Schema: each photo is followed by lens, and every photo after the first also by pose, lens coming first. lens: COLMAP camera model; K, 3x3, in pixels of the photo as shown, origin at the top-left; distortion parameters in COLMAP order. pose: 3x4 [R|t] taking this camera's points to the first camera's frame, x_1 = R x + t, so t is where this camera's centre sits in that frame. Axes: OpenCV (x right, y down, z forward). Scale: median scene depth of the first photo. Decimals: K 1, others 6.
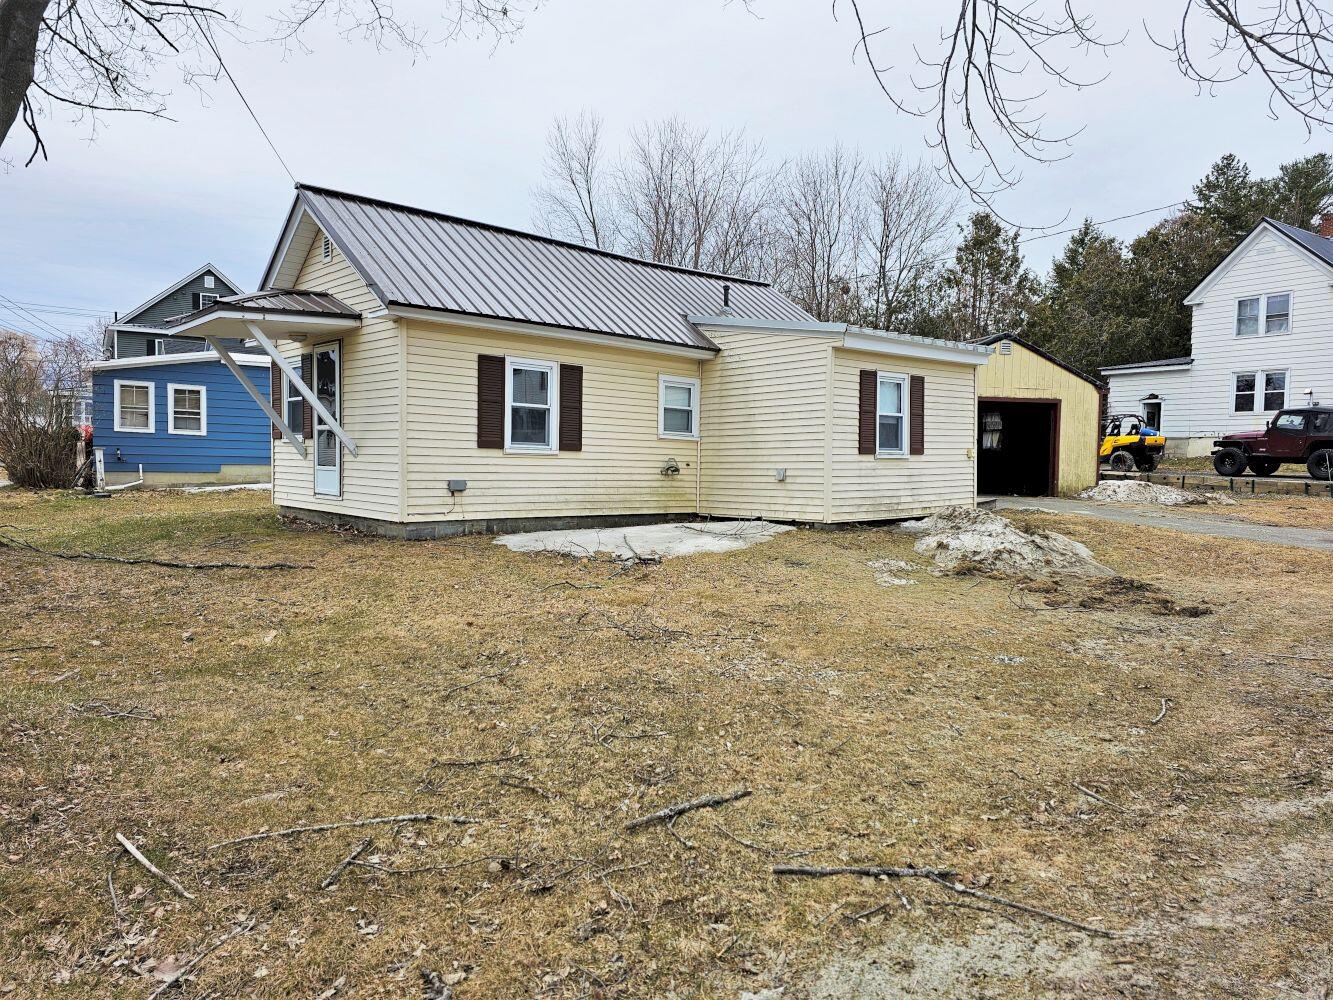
lens RADIAL K [[887.0, 0, 666.5], [0, 887.0, 500.0], [0, 0, 1]] dist [0.087073, -0.072529]
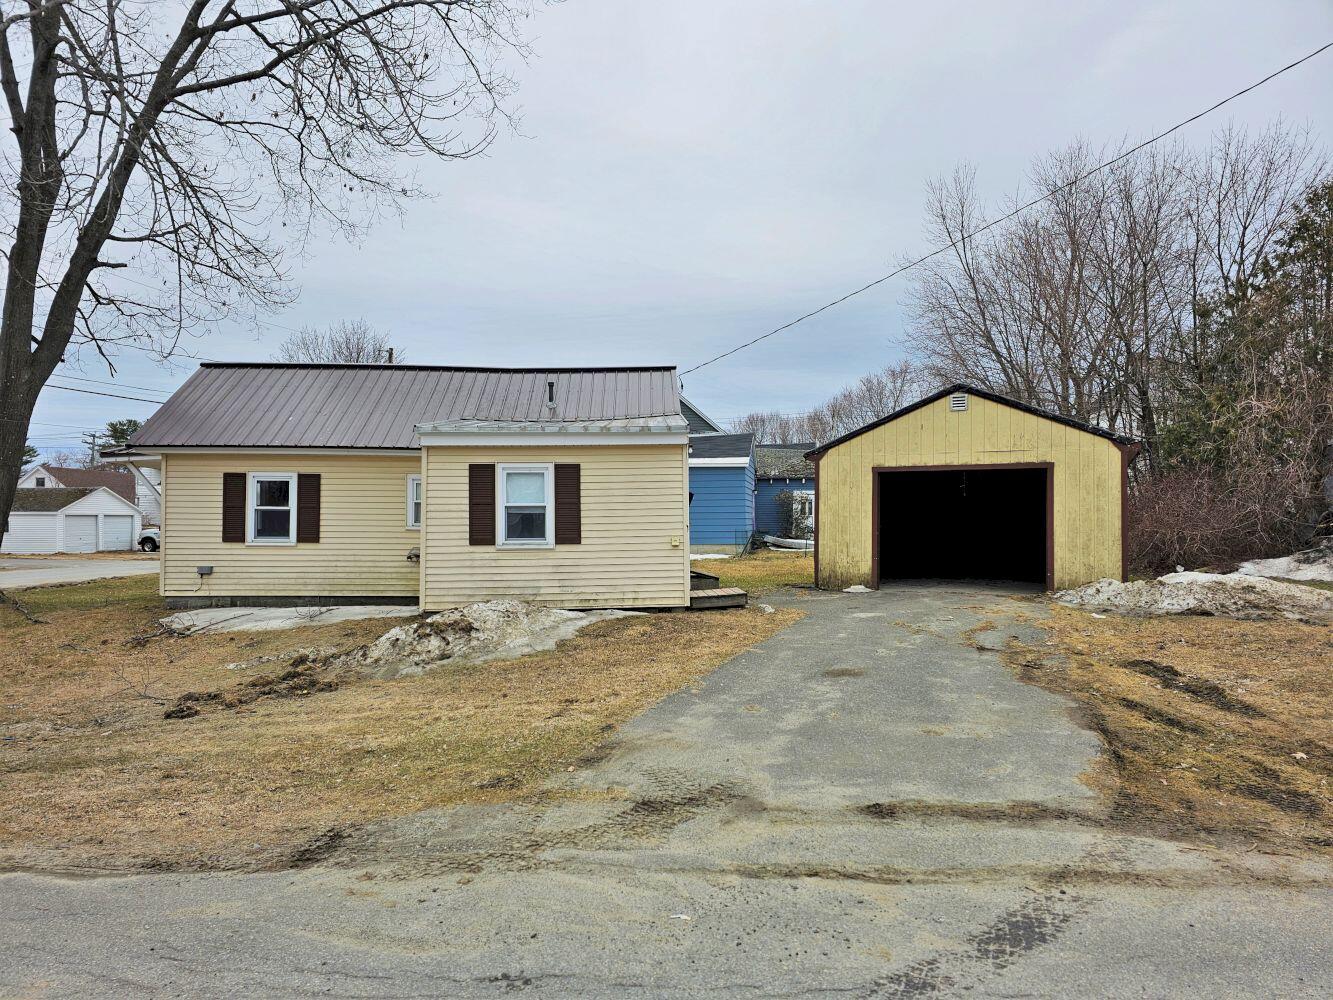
lens RADIAL K [[887.0, 0, 666.5], [0, 887.0, 500.0], [0, 0, 1]] dist [0.087073, -0.072529]
pose [[0.758207, -0.030613, -0.651294, 1.004068], [-0.019481, 0.997388, -0.069560, -0.034534], [0.651722, 0.065429, 0.755630, 0.347734]]
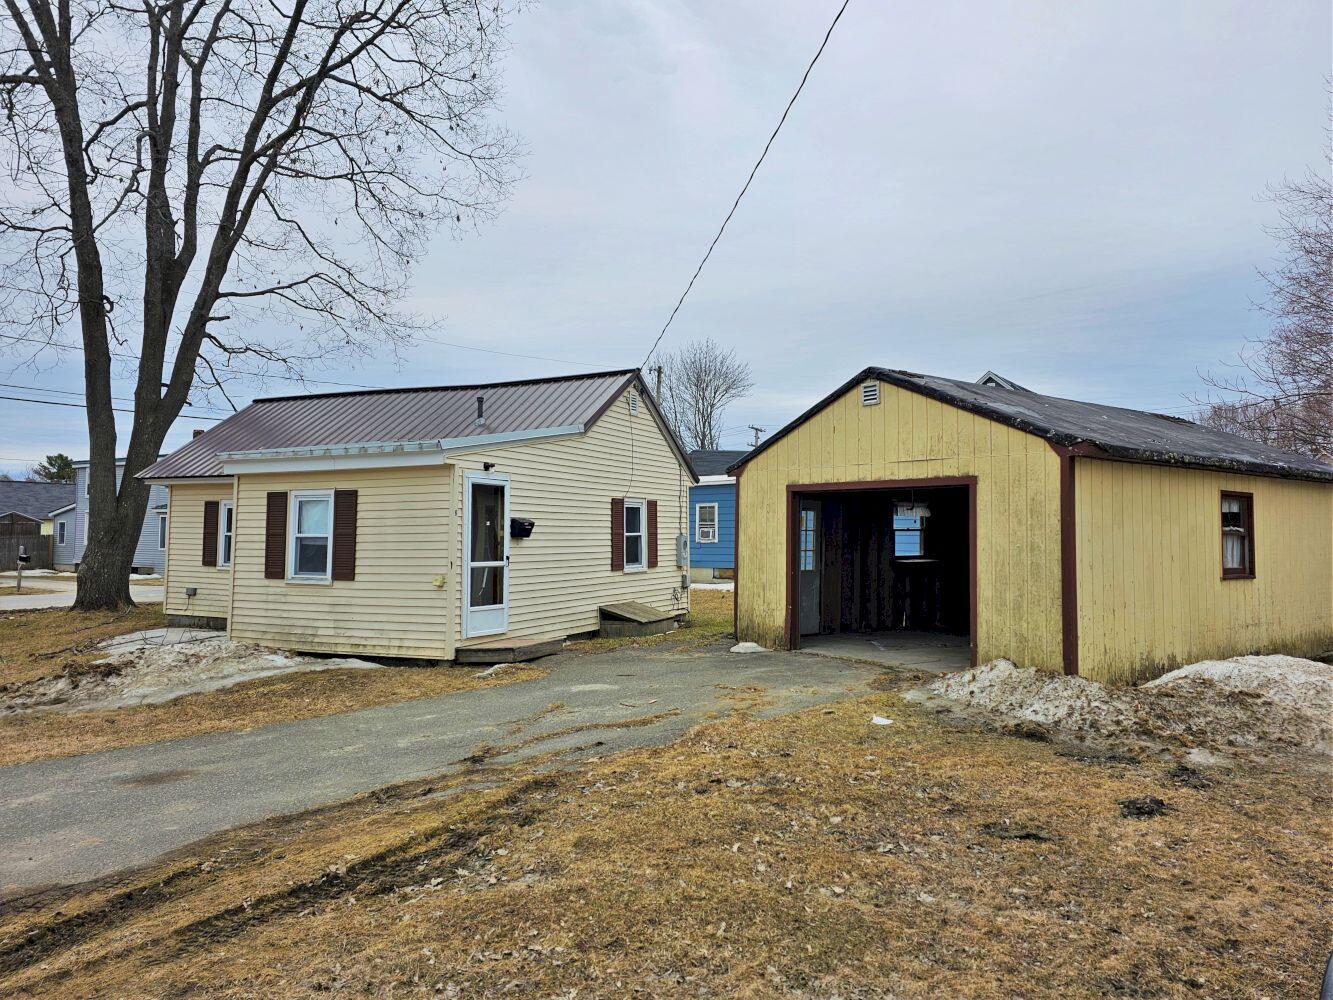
lens RADIAL K [[907.1, 0, 684.2], [0, 907.1, 487.8], [0, 0, 1]] dist [0.061964, -0.000561]
pose [[0.375026, -0.056271, -0.925305, 1.244095], [-0.046382, 0.995767, -0.079355, -0.086477], [0.925853, 0.072677, 0.370828, 0.988277]]
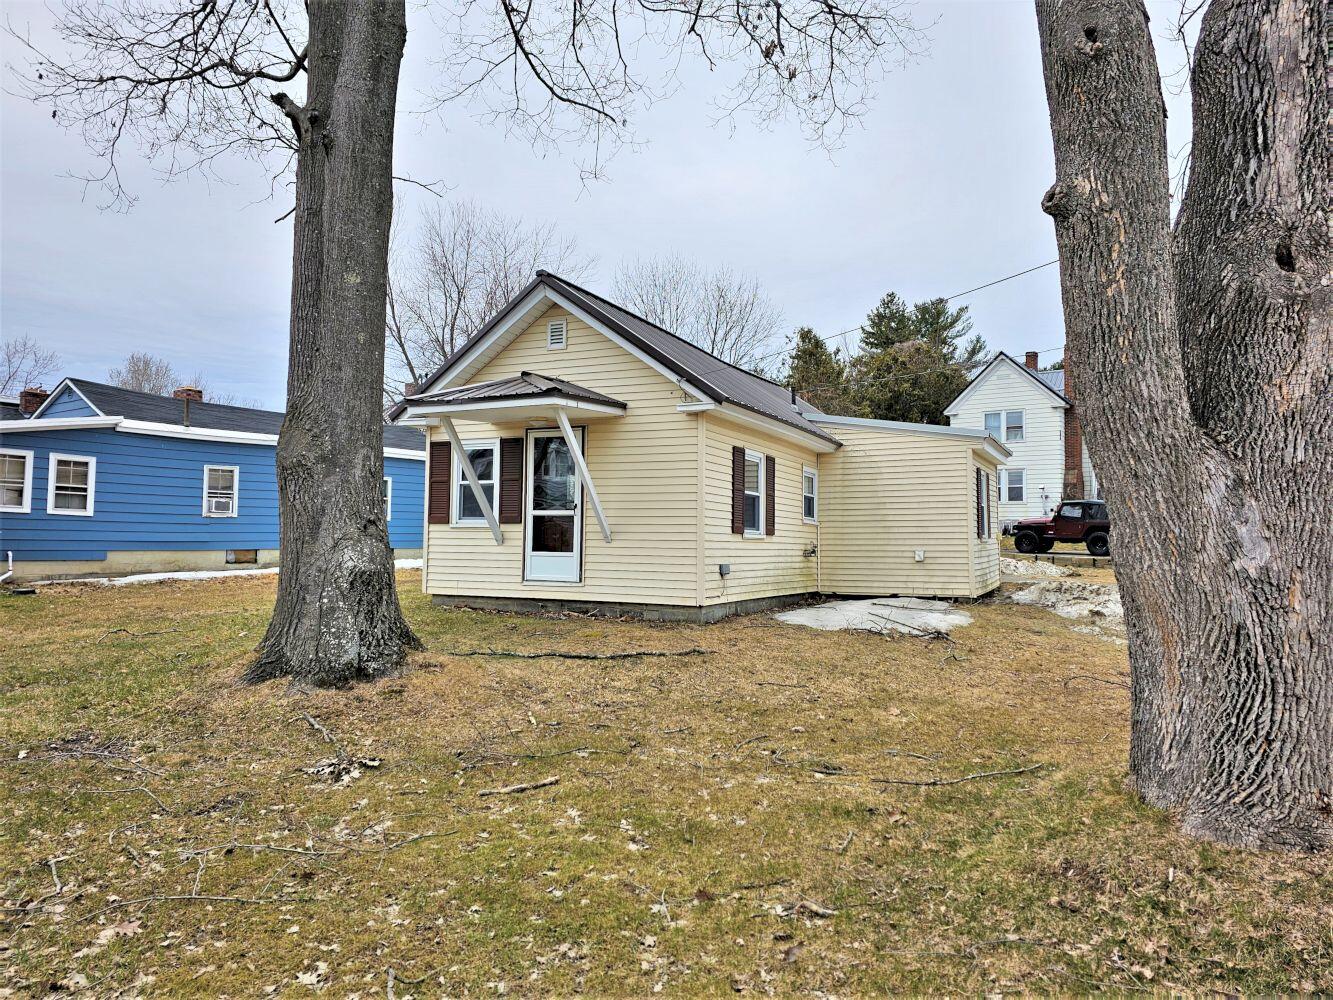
lens RADIAL K [[887.0, 0, 666.5], [0, 887.0, 500.0], [0, 0, 1]] dist [0.087073, -0.072529]
pose [[0.927361, 0.013129, 0.373938, -0.577177], [0.019523, 0.996325, -0.083397, -0.010229], [-0.373659, 0.084639, 0.923696, 0.048490]]
